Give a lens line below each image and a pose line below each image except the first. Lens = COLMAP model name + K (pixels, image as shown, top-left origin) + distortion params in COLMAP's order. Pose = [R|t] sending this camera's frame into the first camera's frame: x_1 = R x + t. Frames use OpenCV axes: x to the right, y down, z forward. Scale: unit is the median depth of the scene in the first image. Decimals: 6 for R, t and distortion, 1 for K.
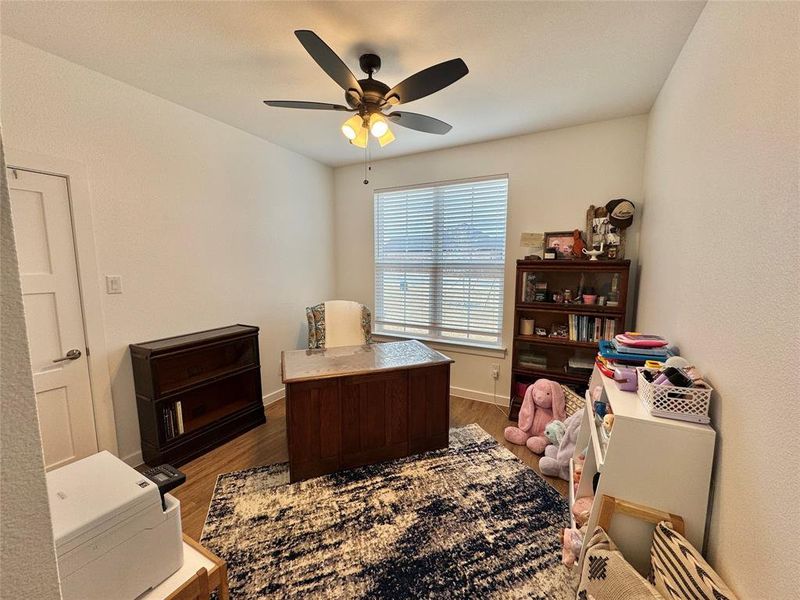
lens RADIAL K [[317.4, 0, 400.2], [0, 317.4, 300.1], [0, 0, 1]] dist [-0.001407, -0.000012]
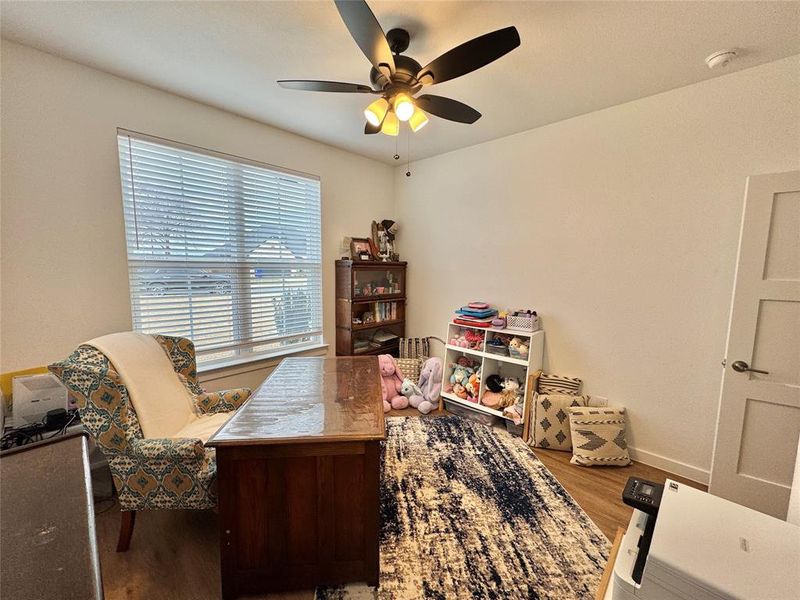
lens RADIAL K [[317.4, 0, 402.2], [0, 317.4, 300.7], [0, 0, 1]] dist [-0.001407, -0.000012]
pose [[0.265439, -0.105038, 0.958389, -0.931795], [0.101157, 0.991595, 0.080660, -0.077952], [-0.958806, 0.075538, 0.273834, 0.725804]]
